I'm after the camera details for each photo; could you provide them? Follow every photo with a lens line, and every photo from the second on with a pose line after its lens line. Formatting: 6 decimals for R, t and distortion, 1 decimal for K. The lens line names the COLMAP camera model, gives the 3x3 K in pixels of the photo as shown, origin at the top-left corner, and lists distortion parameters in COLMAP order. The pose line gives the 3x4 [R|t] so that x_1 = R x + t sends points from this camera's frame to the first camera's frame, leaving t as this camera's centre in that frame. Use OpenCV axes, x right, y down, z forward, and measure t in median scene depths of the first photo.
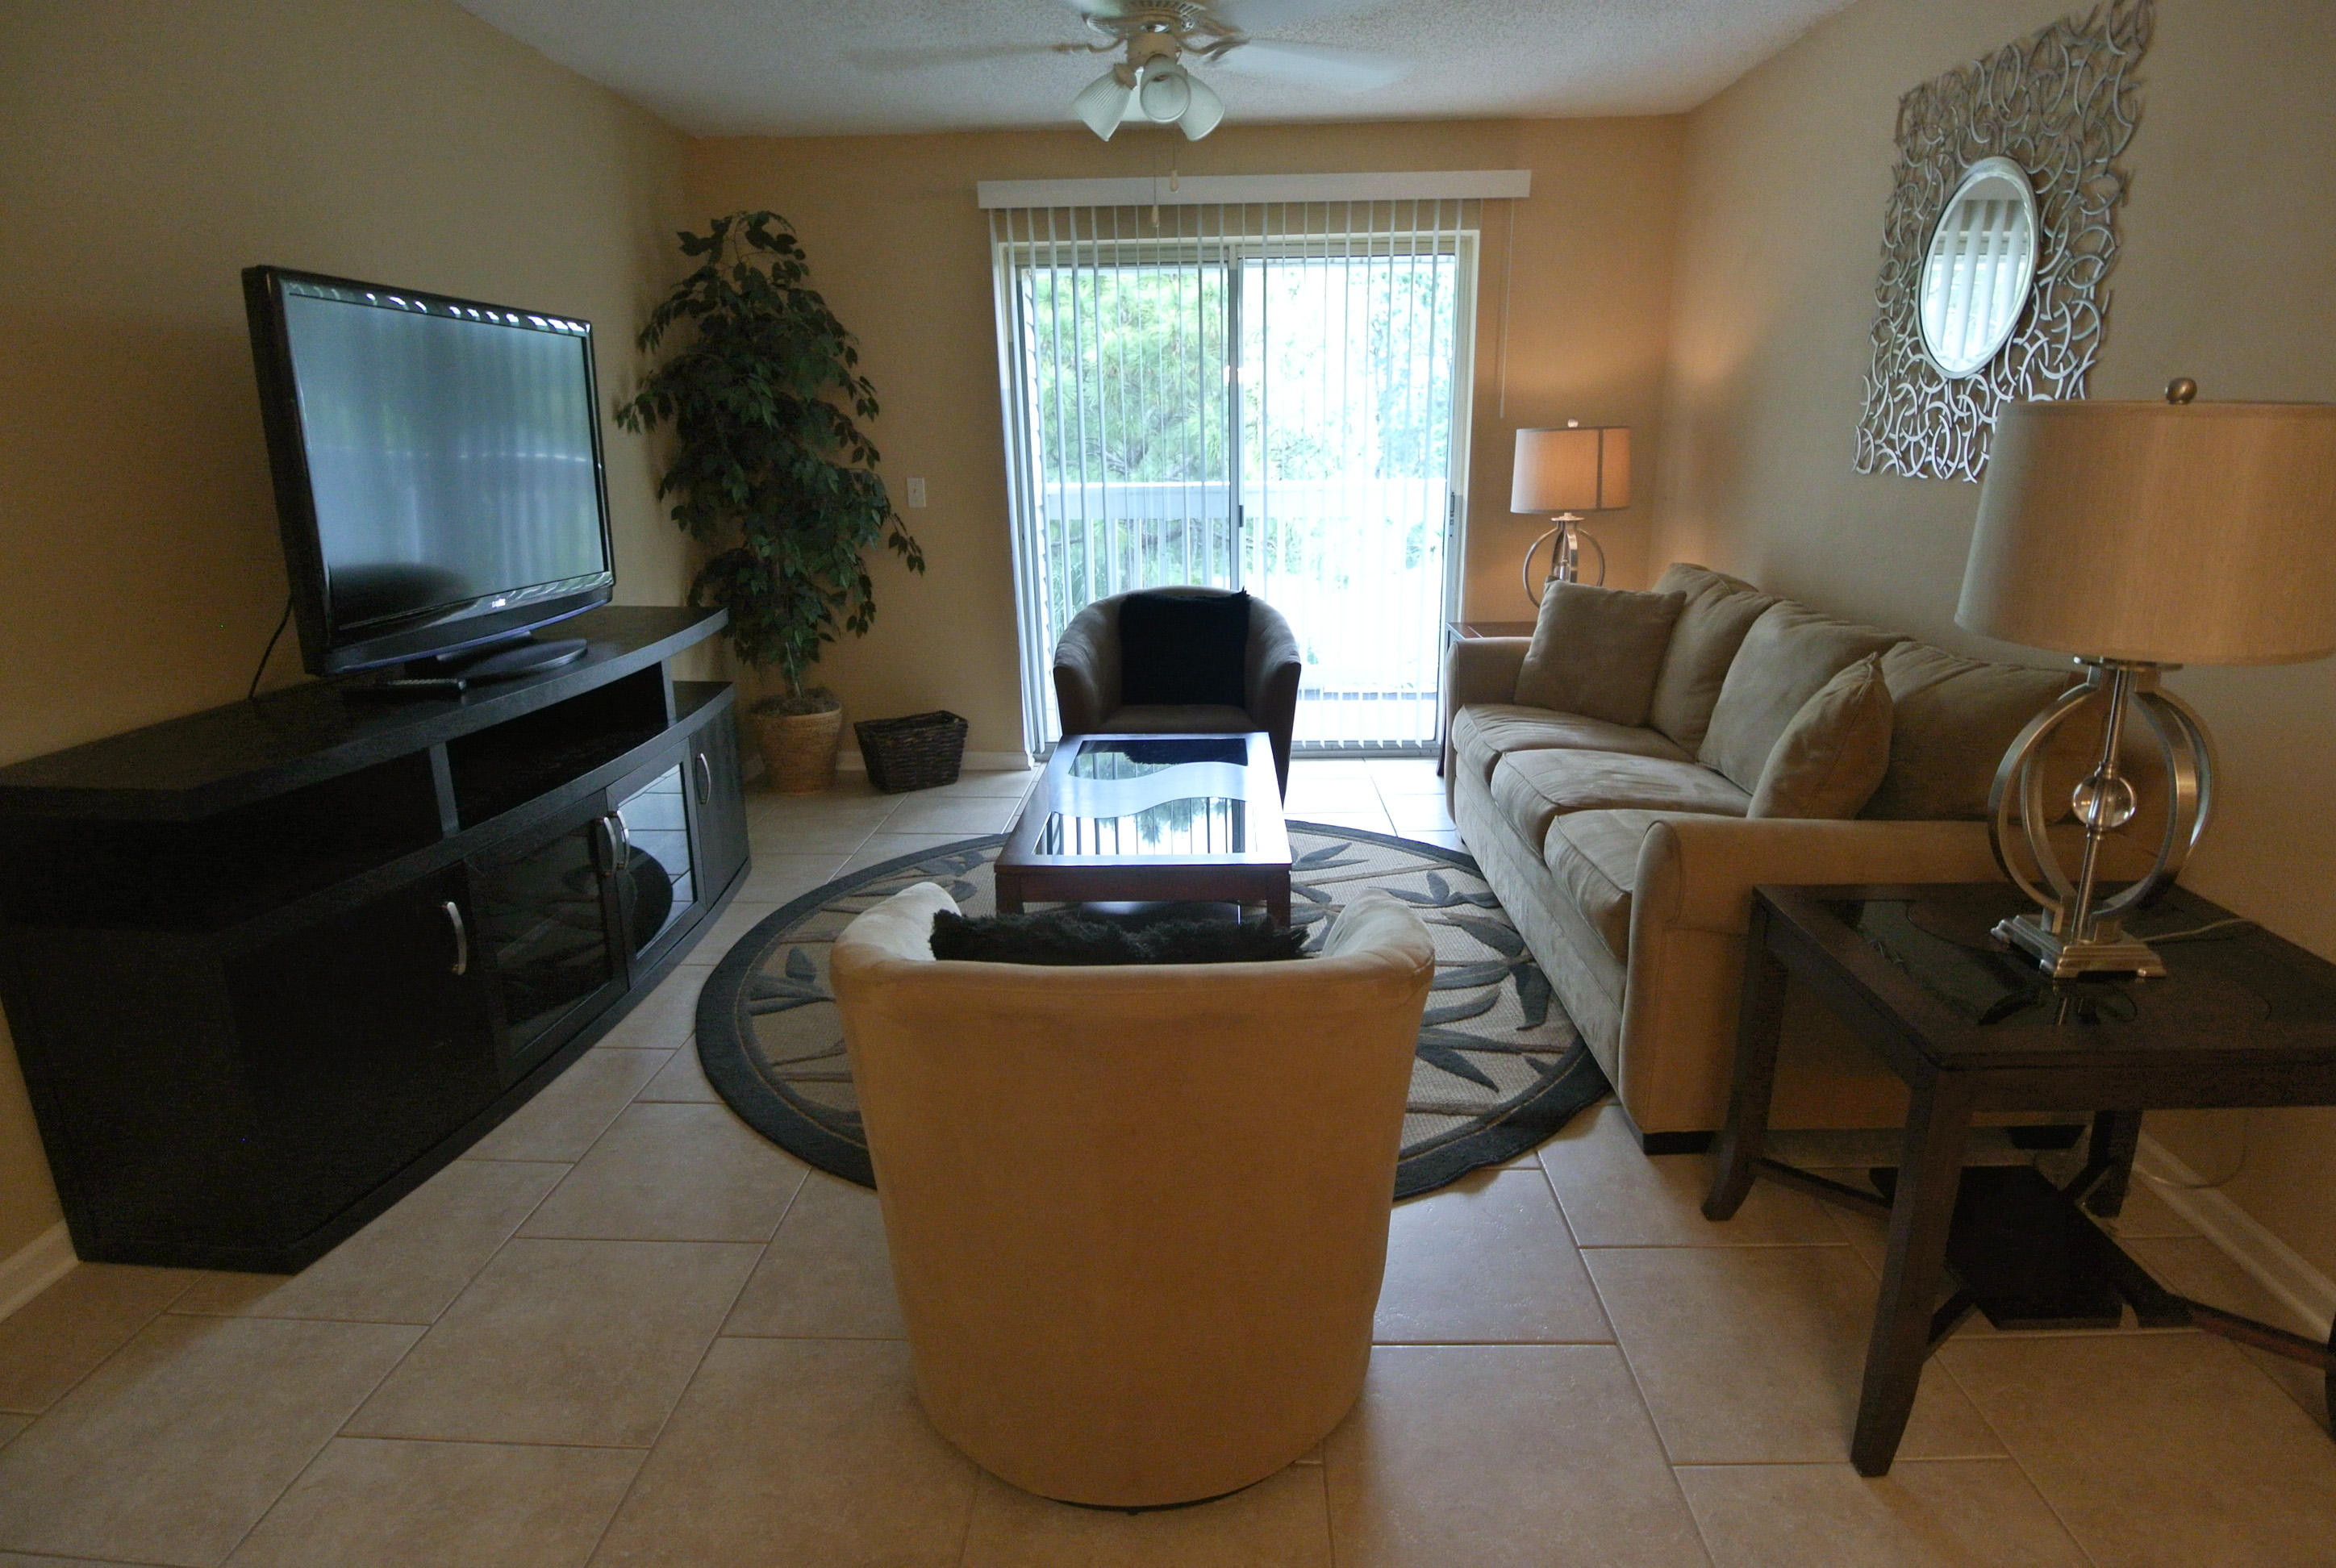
lens RADIAL K [[1243.5, 0, 1168.0], [0, 1243.5, 784.0], [0, 0, 1]] dist [-0.002146, -0.019843]
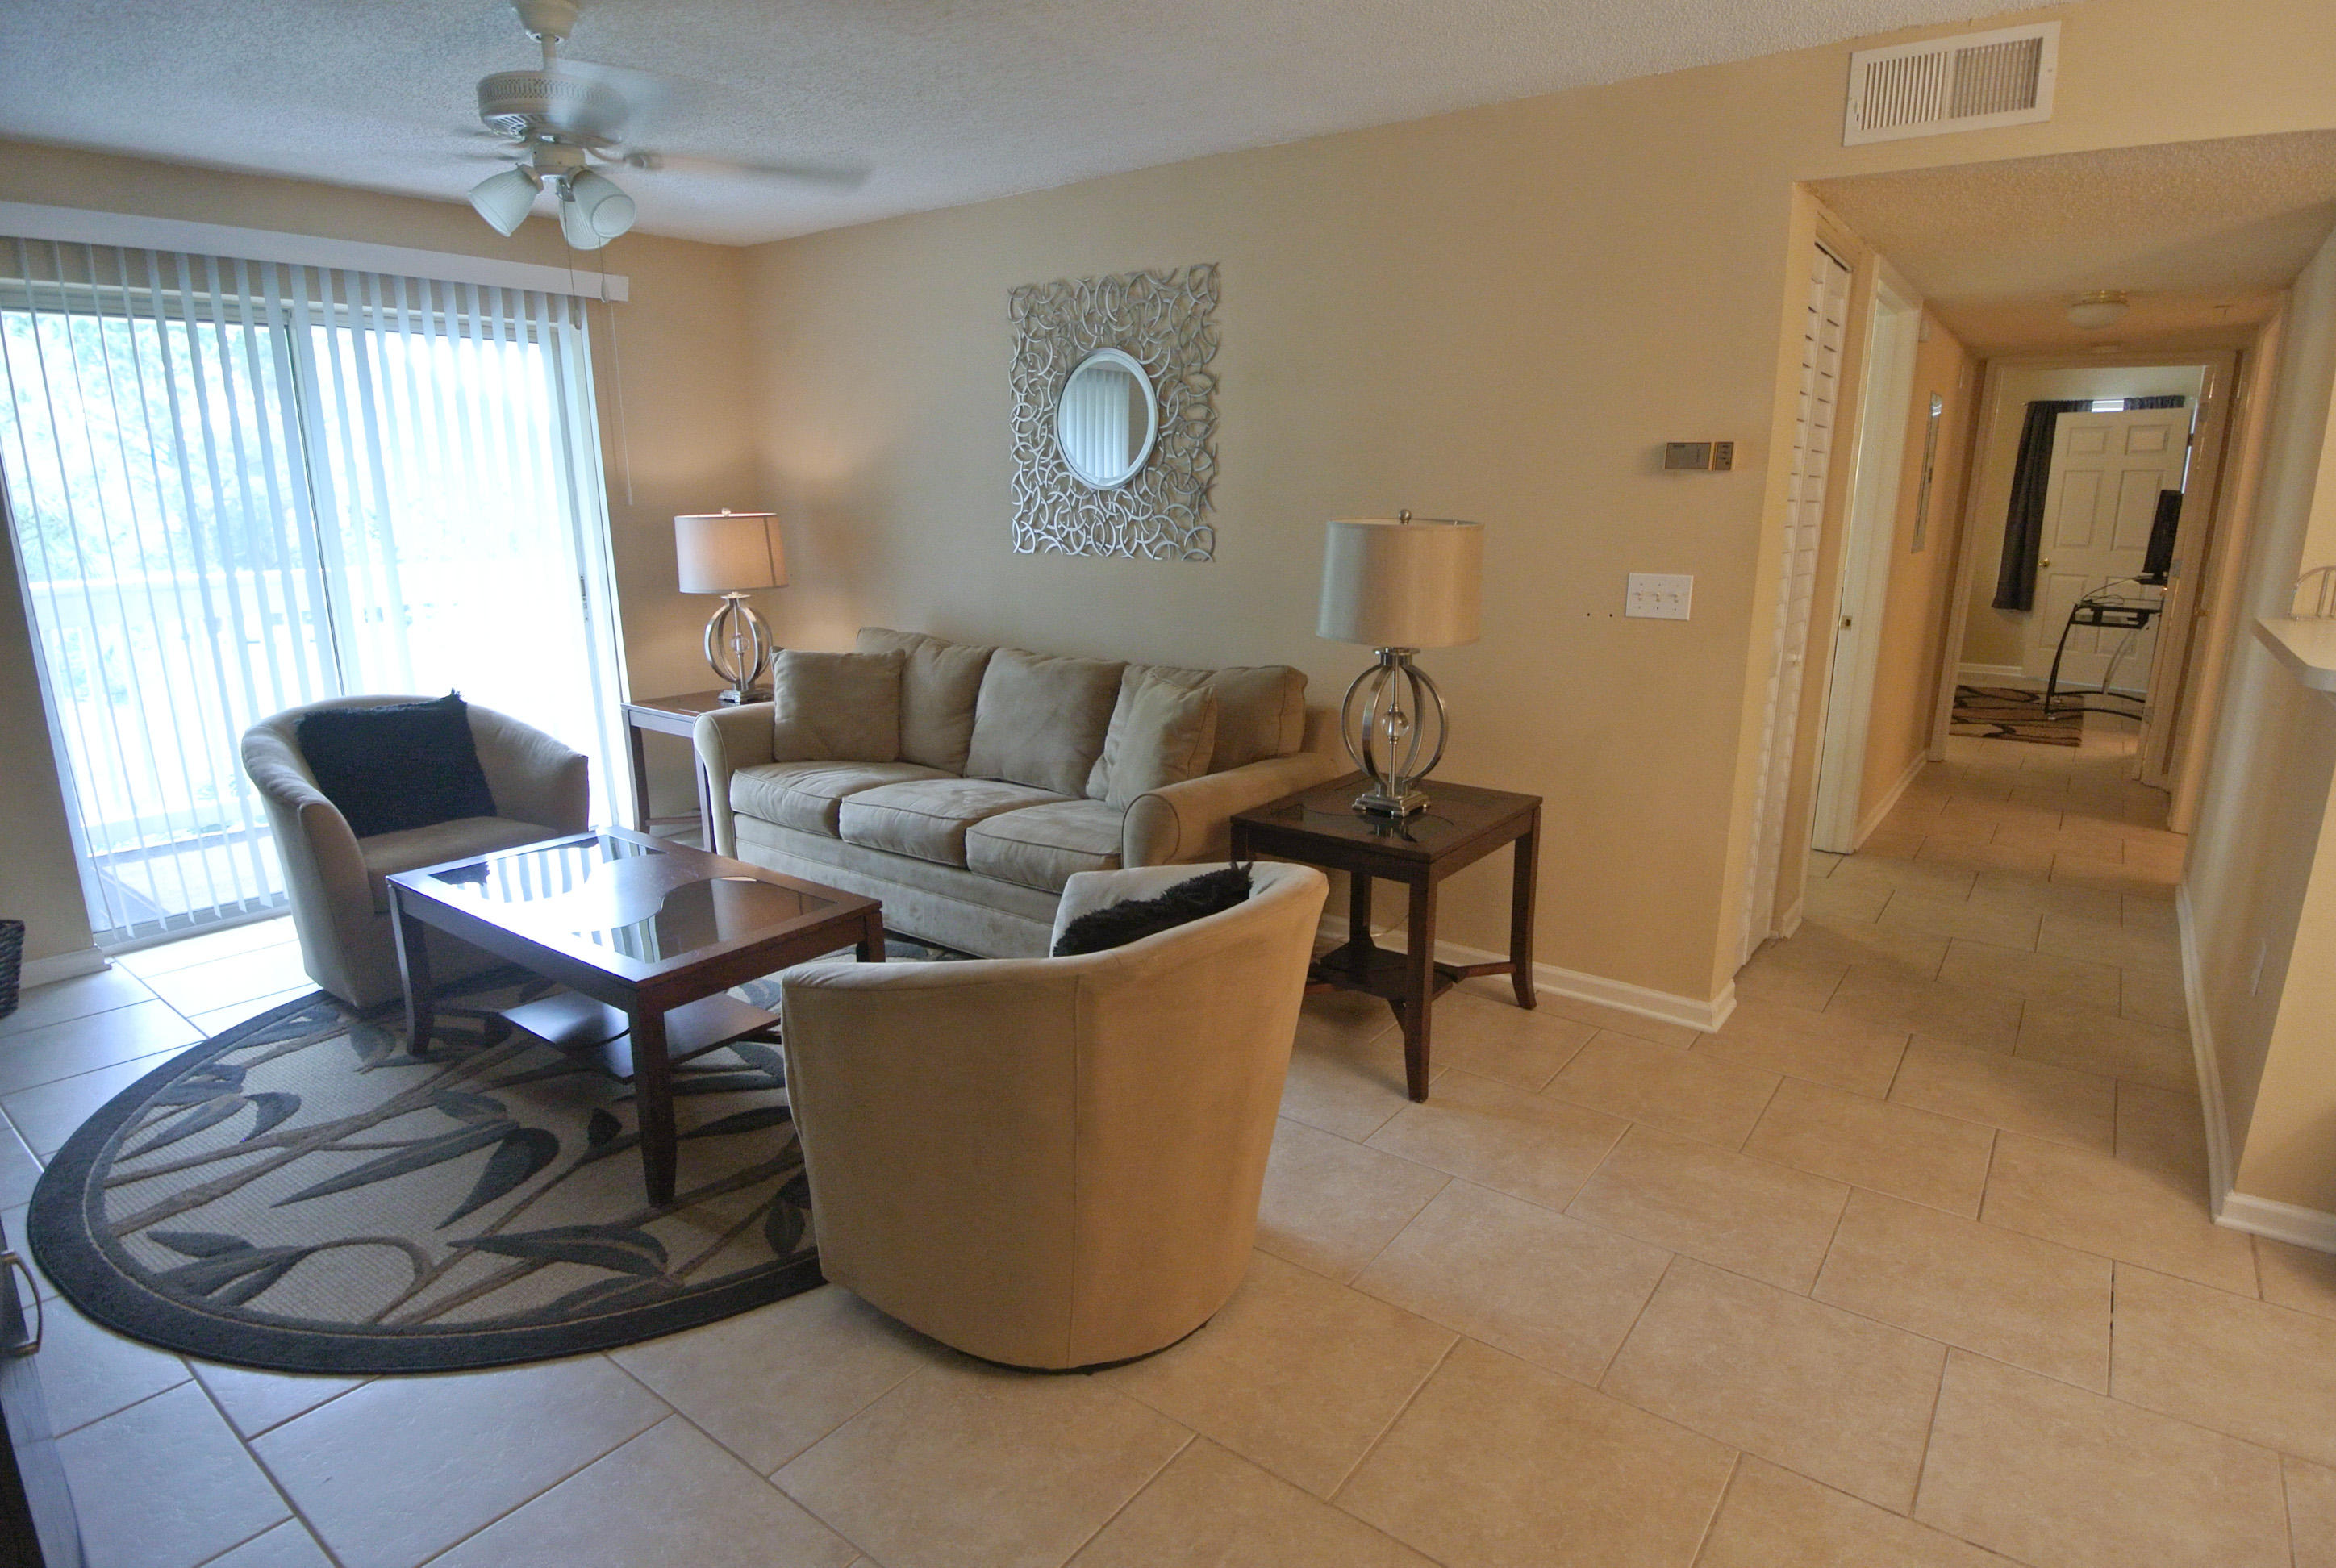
lens RADIAL K [[1224.1, 0, 1174.9], [0, 1224.1, 811.9], [0, 0, 1]] dist [0.001046, -0.026220]
pose [[0.575288, -0.192473, 0.794983, -0.544600], [0.213143, 0.973617, 0.081481, -0.045892], [-0.789692, 0.122570, 0.601135, 0.074973]]
